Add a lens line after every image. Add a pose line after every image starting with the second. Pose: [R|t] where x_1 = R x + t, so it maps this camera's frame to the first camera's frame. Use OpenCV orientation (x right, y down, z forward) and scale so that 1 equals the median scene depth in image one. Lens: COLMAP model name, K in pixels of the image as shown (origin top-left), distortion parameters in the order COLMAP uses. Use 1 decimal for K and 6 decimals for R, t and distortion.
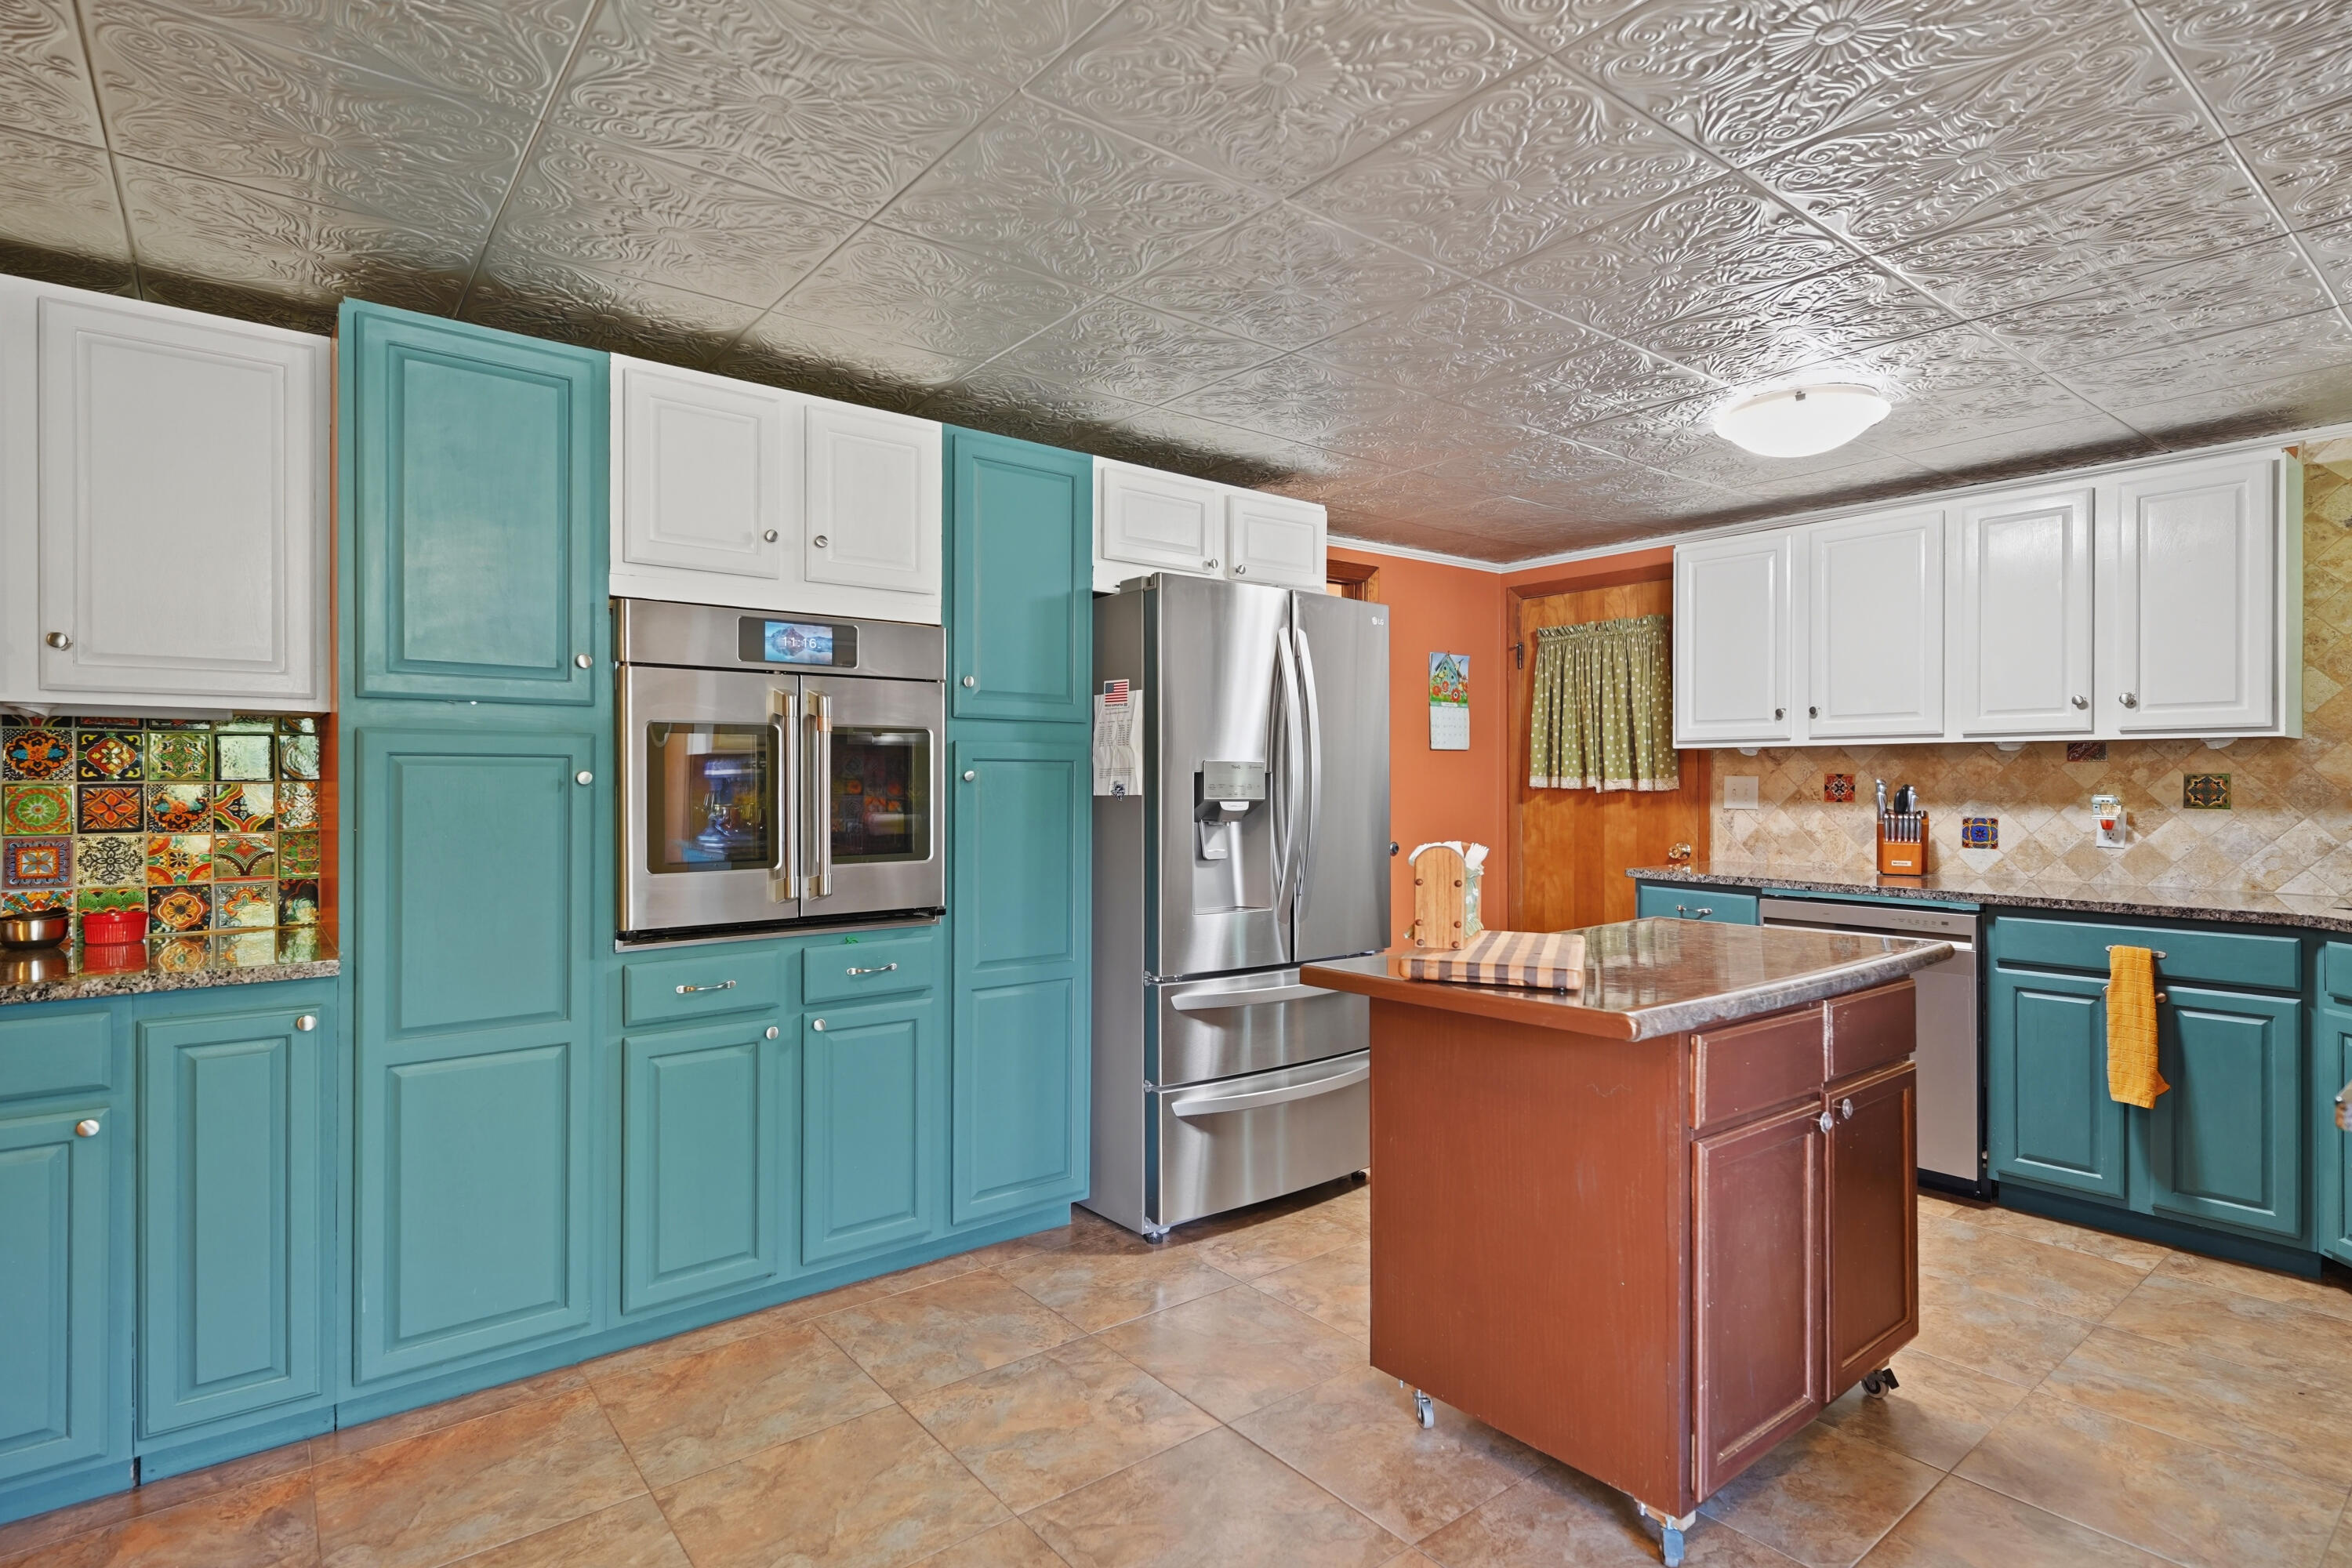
lens RADIAL K [[1168.4, 0, 1171.3], [0, 1168.4, 781.6], [0, 0, 1]] dist [0.001707, -0.002515]
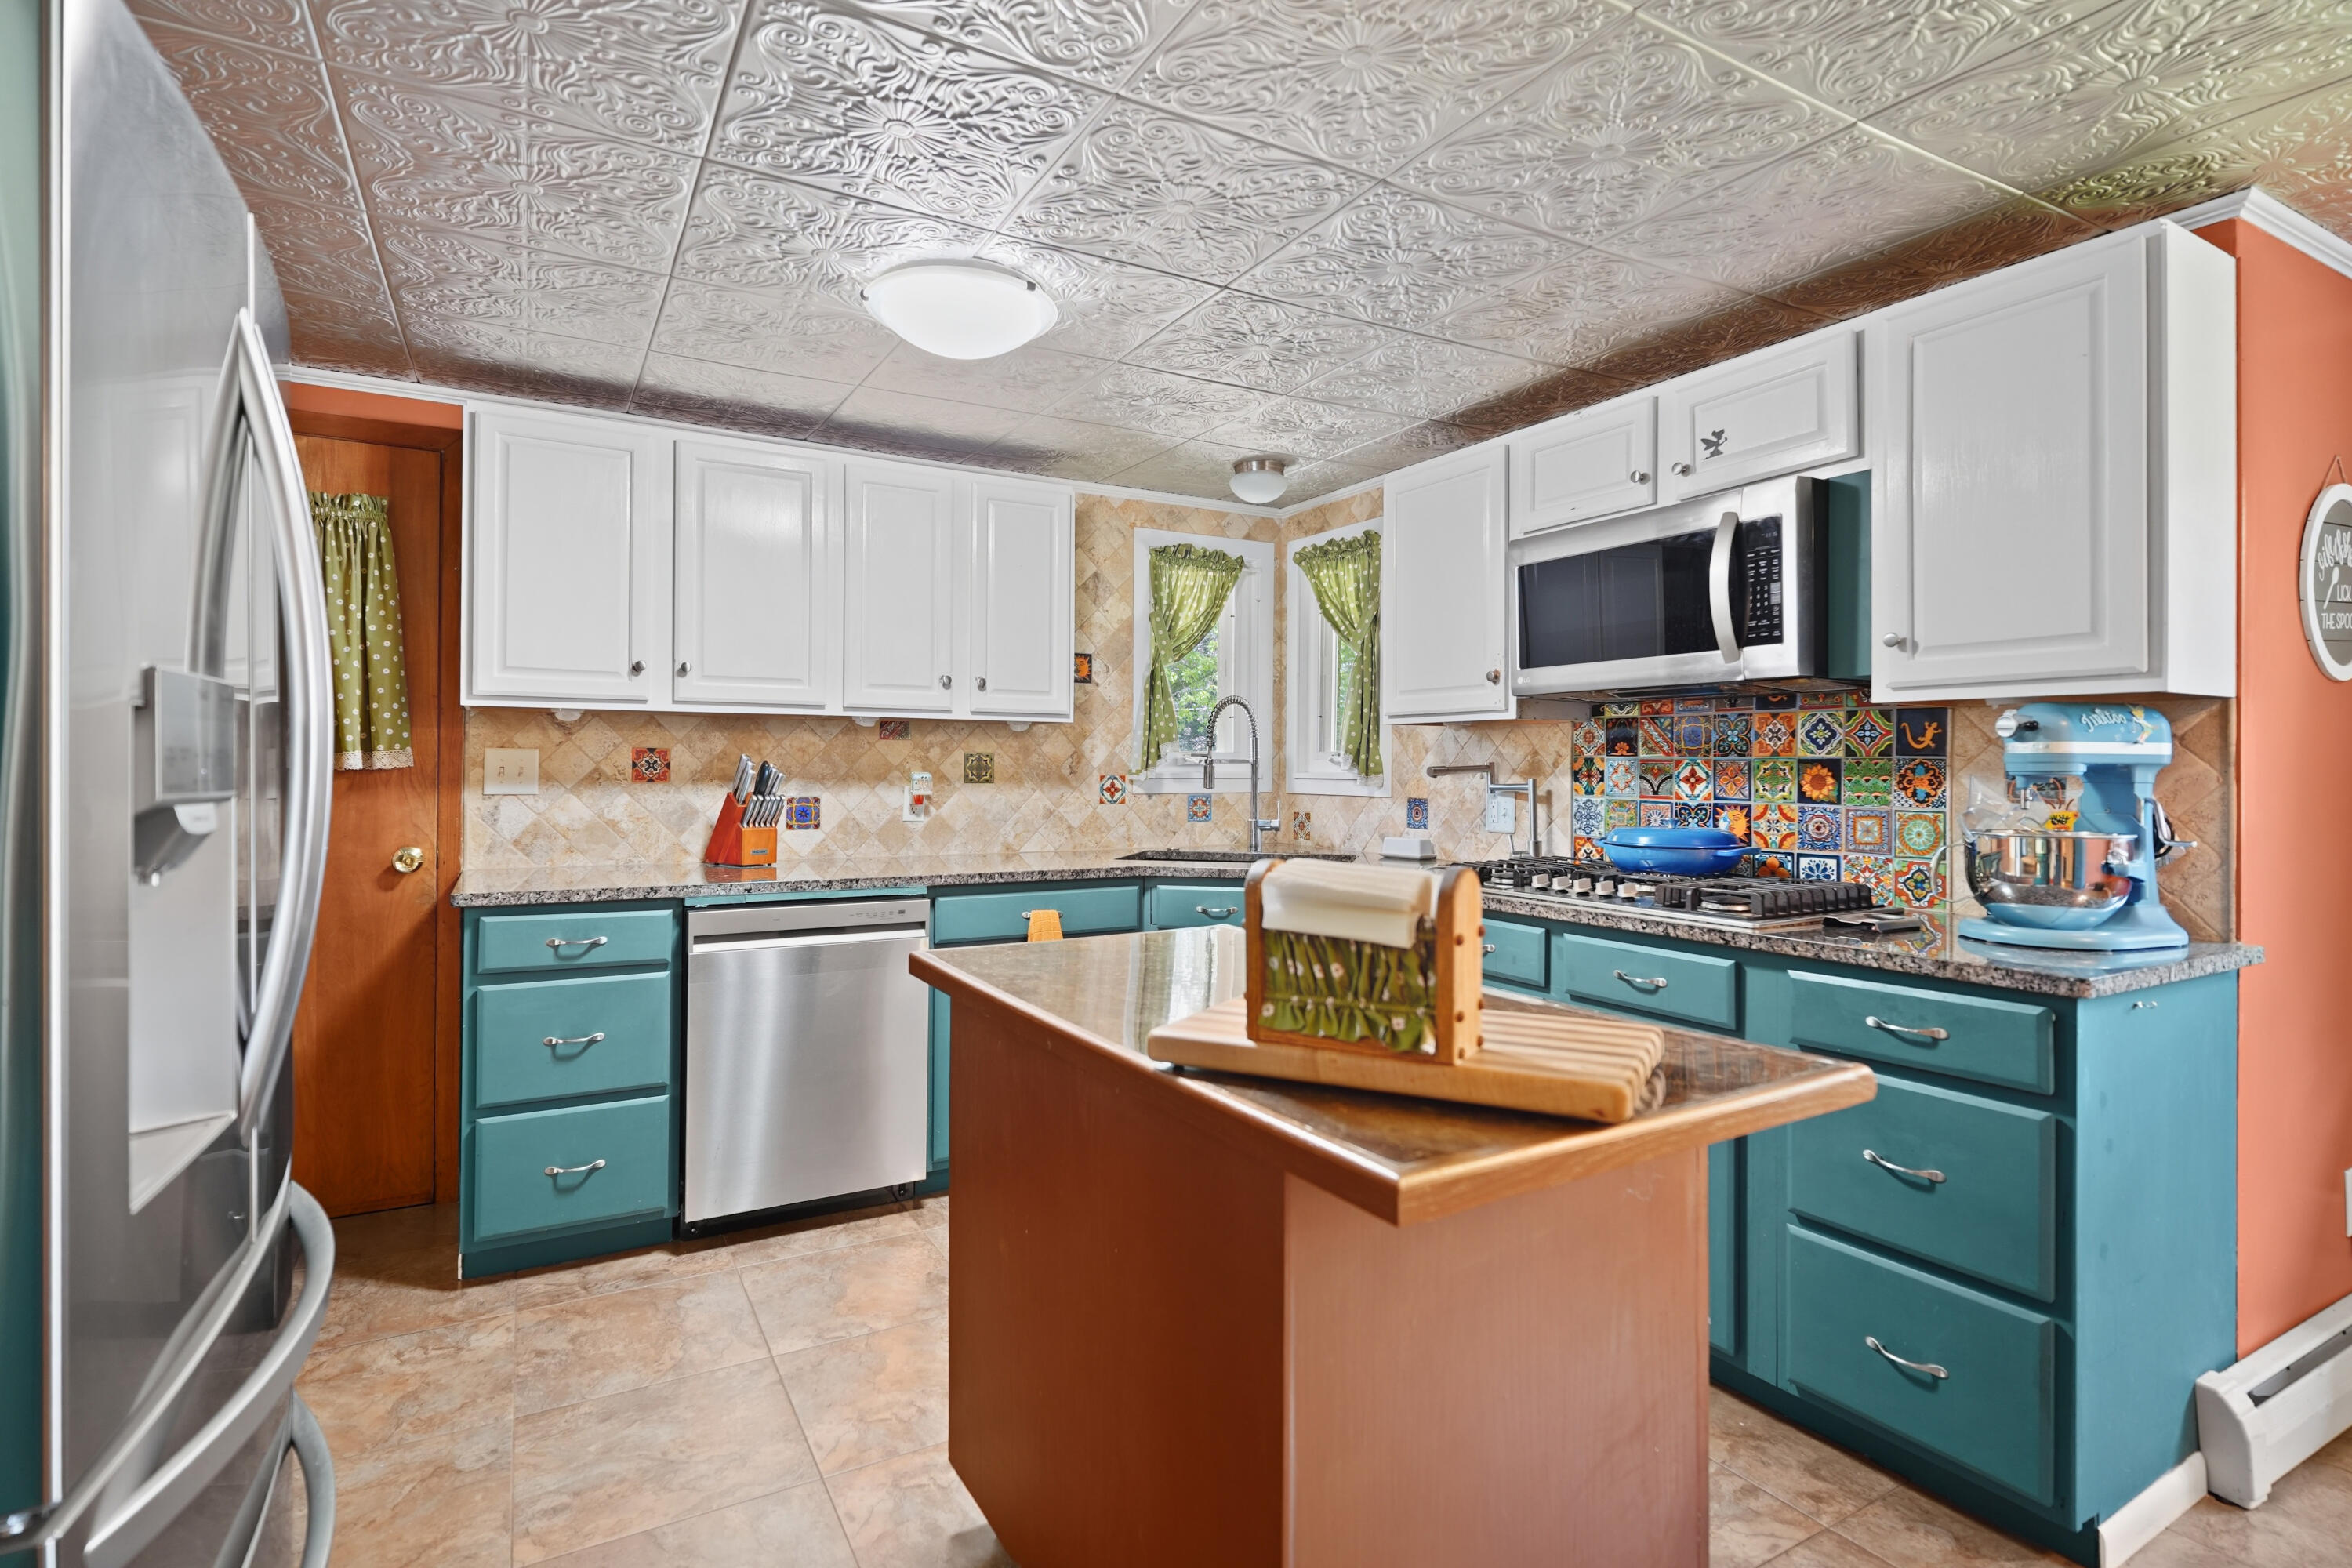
lens RADIAL K [[1141.3, 0, 1175.1], [0, 1141.3, 764.4], [0, 0, 1]] dist [0.001337, 0.000372]
pose [[0.148281, 0.001969, 0.988943, -0.211149], [-0.004564, 0.999989, -0.001307, 0.005761], [-0.988935, -0.004319, 0.148288, 0.704600]]
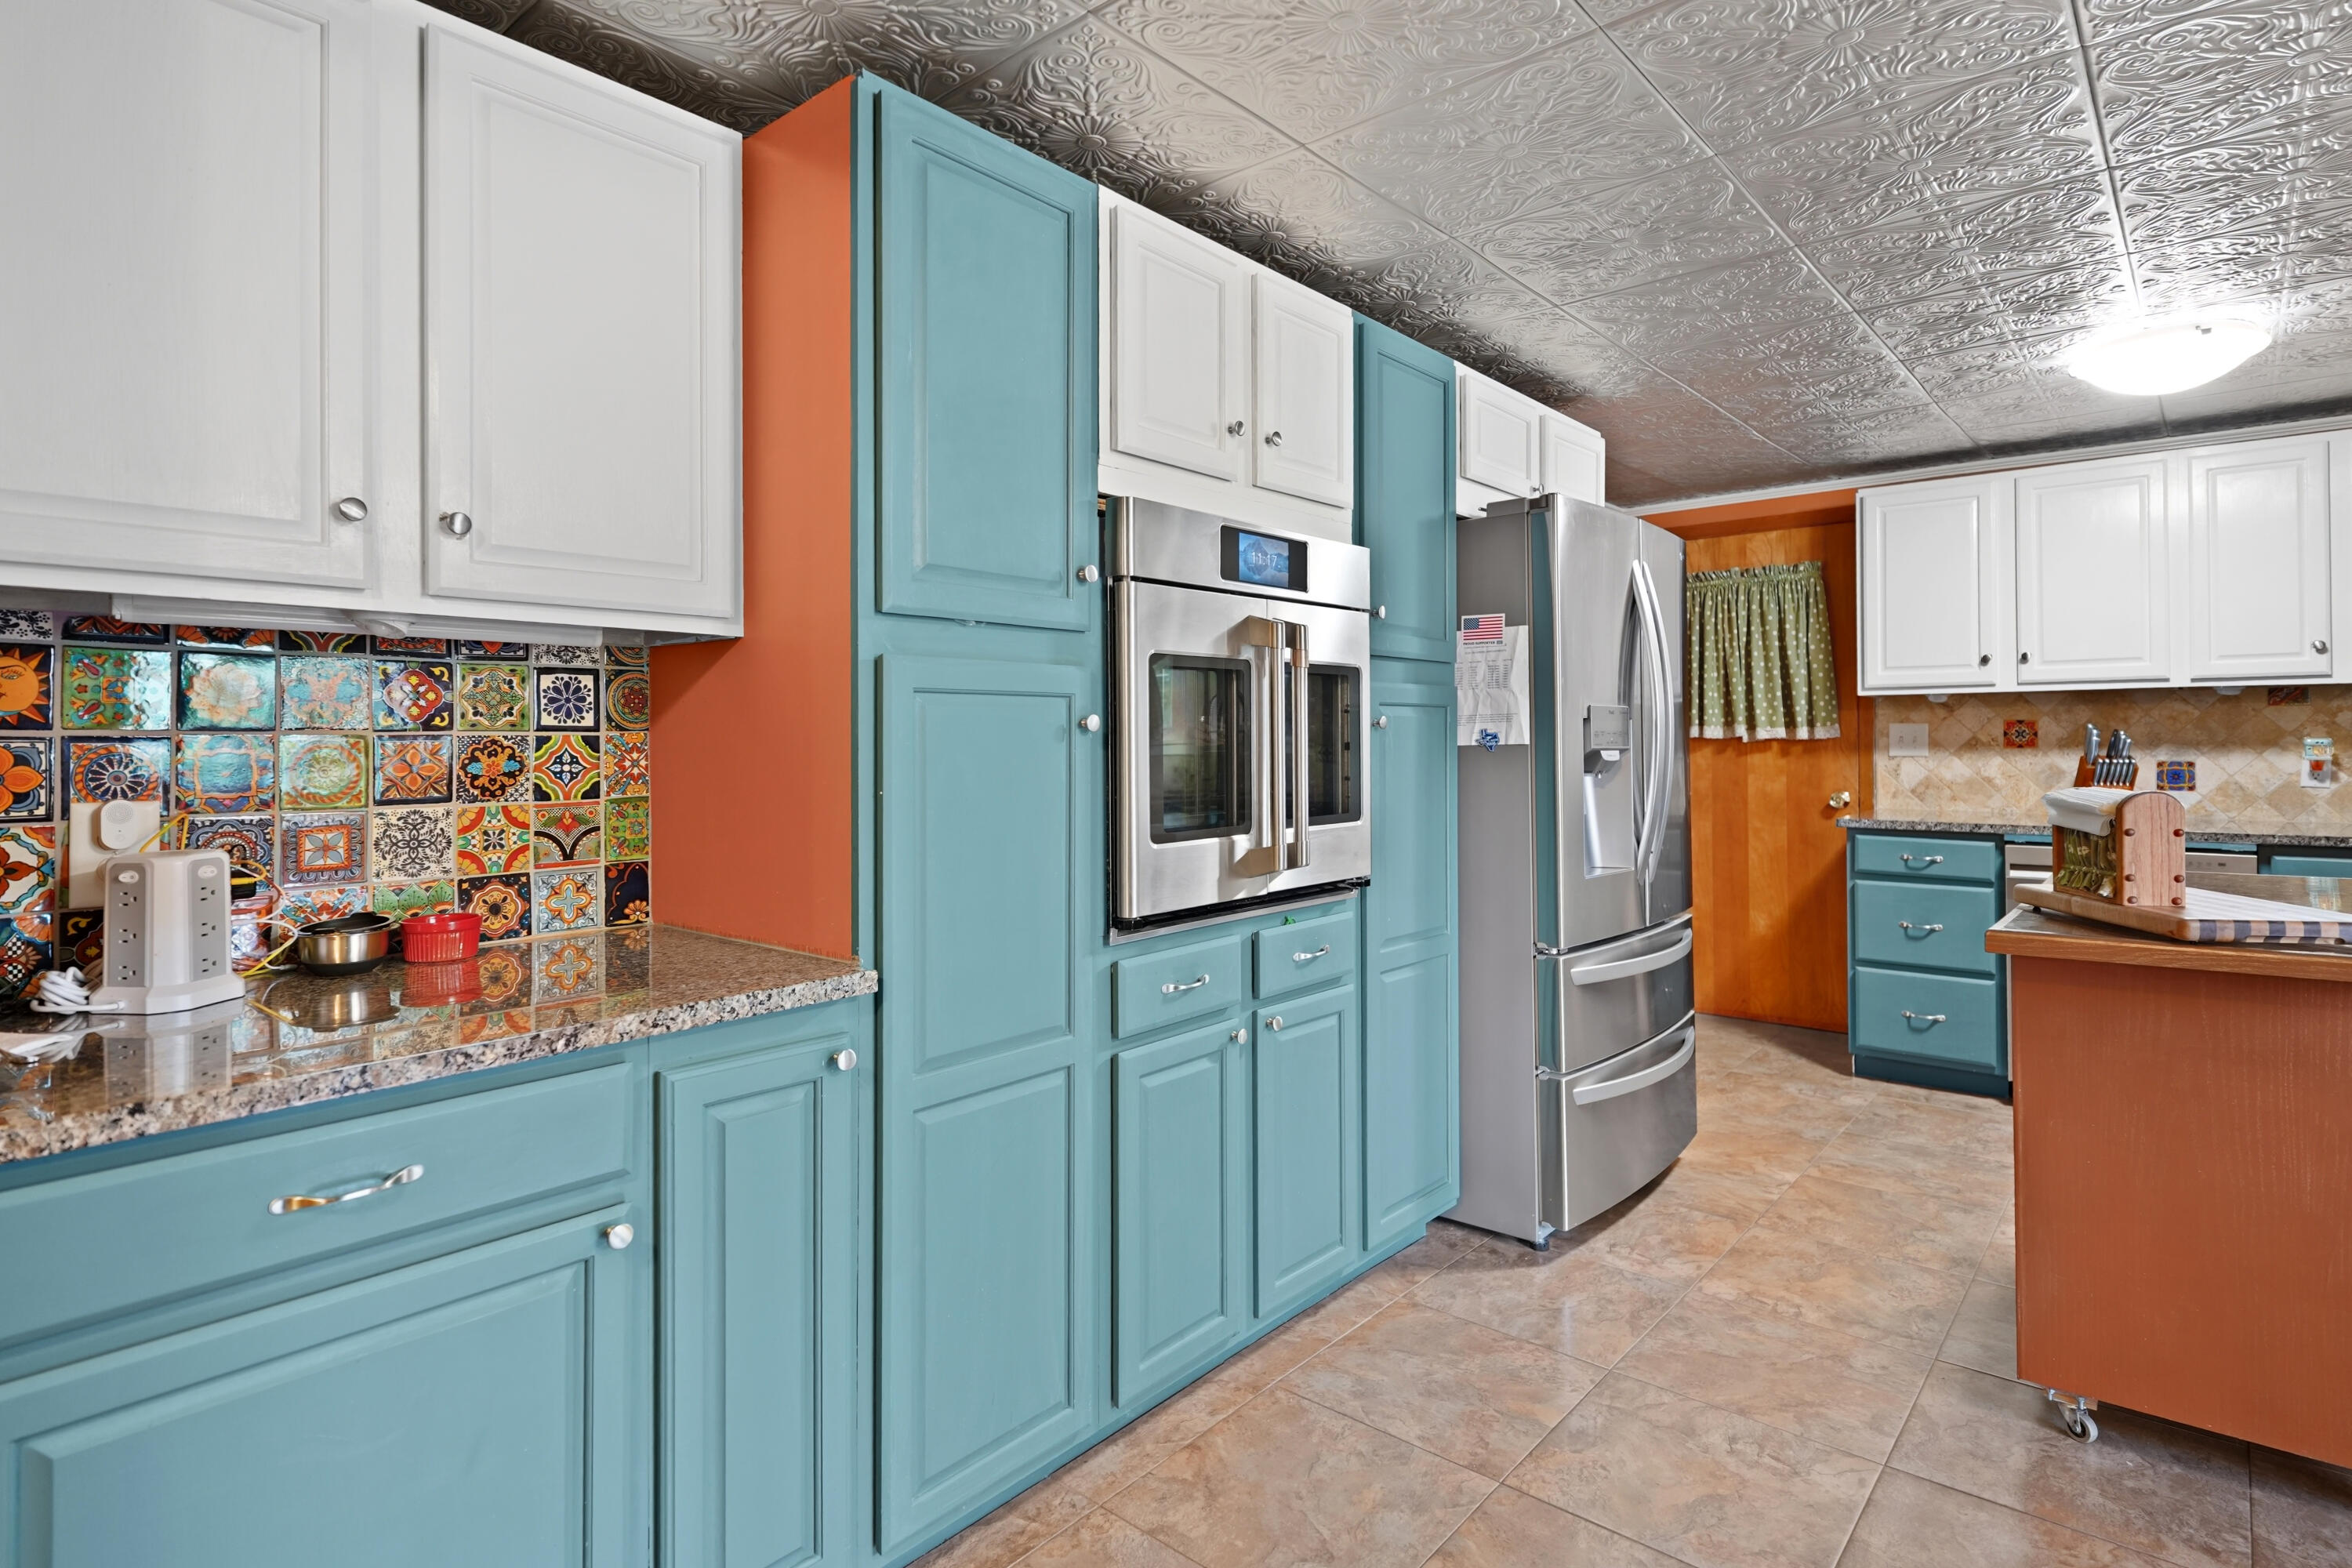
lens RADIAL K [[1185.4, 0, 1167.3], [0, 1185.4, 727.9], [0, 0, 1]] dist [-0.000148, -0.006681]
pose [[0.985110, -0.006515, 0.171799, -0.444829], [0.008526, 0.999904, -0.010968, 0.006926], [-0.171711, 0.012269, 0.985071, 0.159983]]
